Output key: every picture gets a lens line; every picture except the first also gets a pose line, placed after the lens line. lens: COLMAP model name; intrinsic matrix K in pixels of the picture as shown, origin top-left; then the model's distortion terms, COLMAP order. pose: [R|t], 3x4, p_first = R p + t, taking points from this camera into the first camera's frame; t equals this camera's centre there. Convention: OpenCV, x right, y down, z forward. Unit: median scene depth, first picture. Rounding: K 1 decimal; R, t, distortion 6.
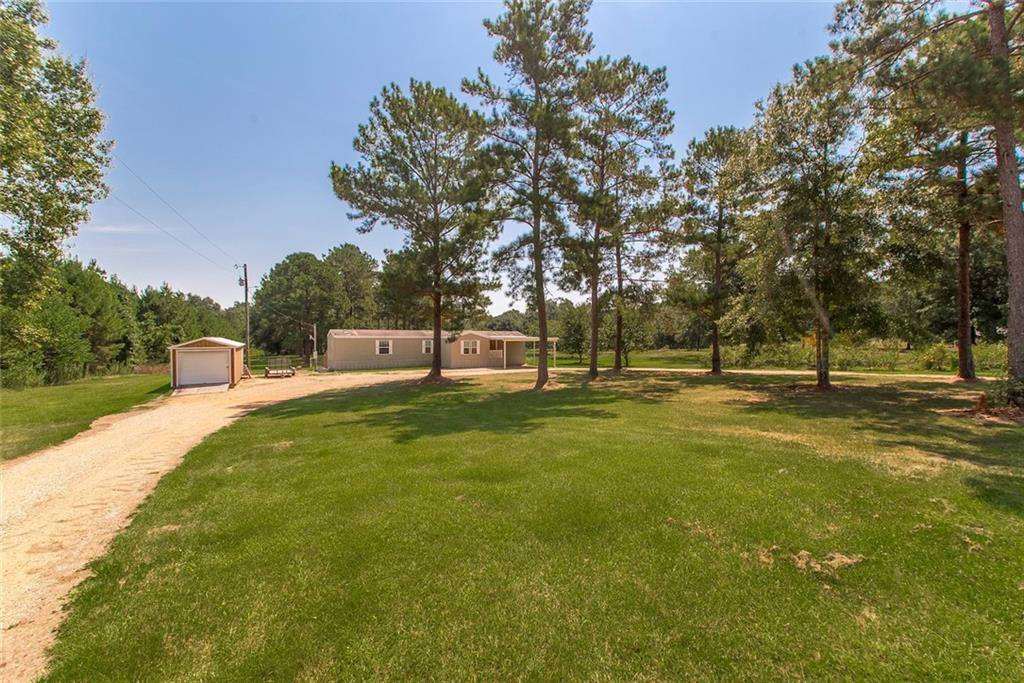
lens RADIAL K [[436.6, 0, 515.0], [0, 436.6, 334.4], [0, 0, 1]] dist [0.029553, -0.014648]
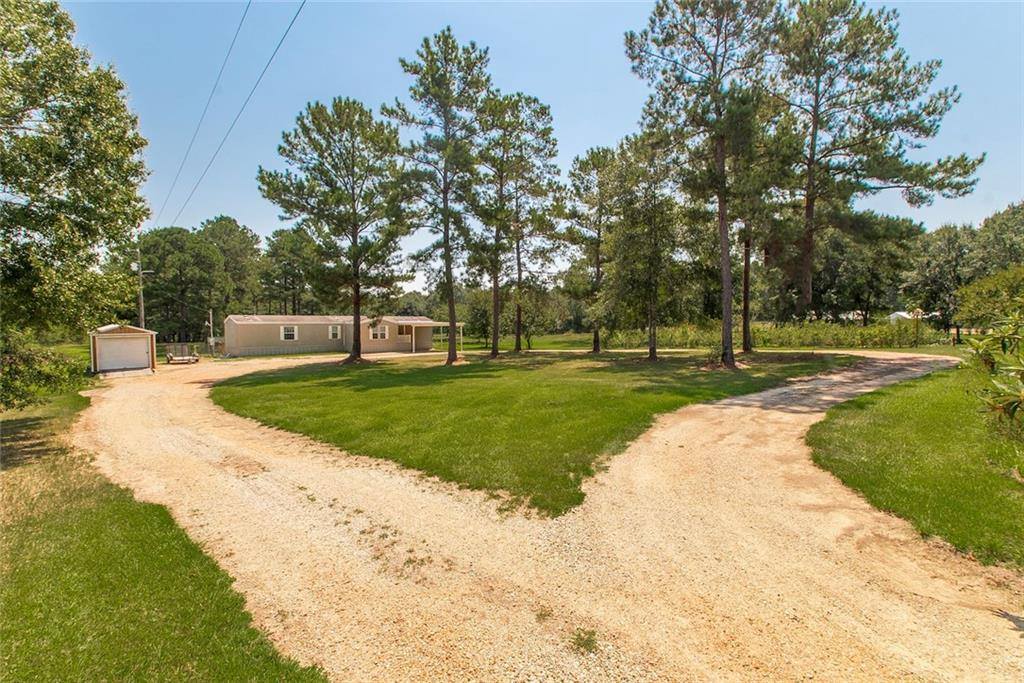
lens RADIAL K [[436.6, 0, 515.0], [0, 436.6, 334.4], [0, 0, 1]] dist [0.029553, -0.014648]
pose [[0.977300, -0.007398, 0.211731, -0.016449], [0.000089, 0.999404, 0.034506, -0.003485], [-0.211860, -0.033704, 0.976719, -0.167039]]
